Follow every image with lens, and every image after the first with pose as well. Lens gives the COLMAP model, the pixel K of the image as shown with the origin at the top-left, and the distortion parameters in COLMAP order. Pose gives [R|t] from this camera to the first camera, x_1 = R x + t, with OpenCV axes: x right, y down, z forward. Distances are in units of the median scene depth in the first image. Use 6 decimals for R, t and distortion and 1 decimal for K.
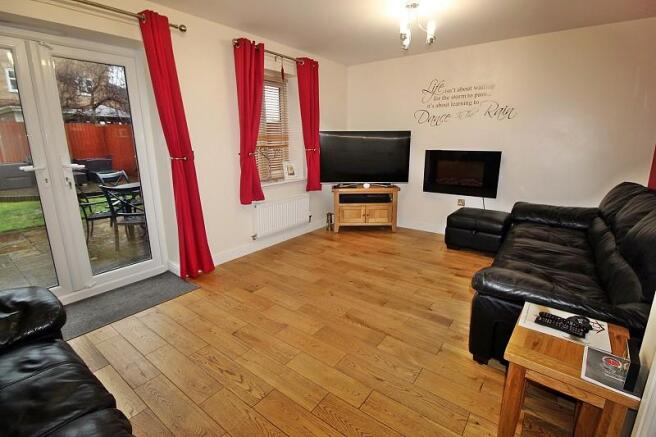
lens RADIAL K [[311.2, 0, 337.3], [0, 311.2, 213.5], [0, 0, 1]] dist [-0.013469, -0.004852]
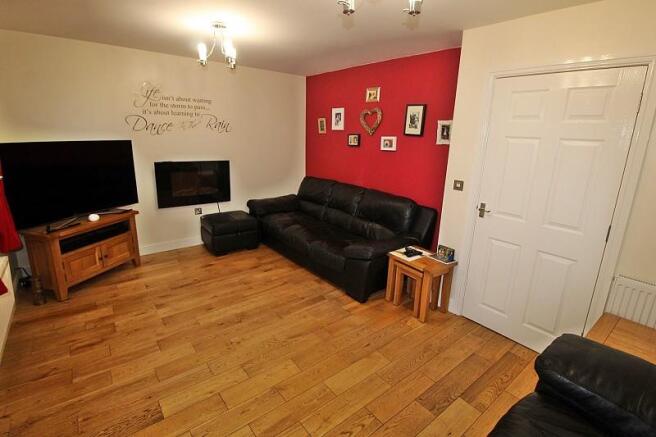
lens RADIAL K [[311.2, 0, 342.3], [0, 311.2, 211.9], [0, 0, 1]] dist [-0.013469, -0.004852]
pose [[0.225735, -0.221668, 0.948634, -0.483787], [0.179934, 0.966501, 0.183026, -0.141913], [-0.957428, 0.129377, 0.258058, 0.301851]]
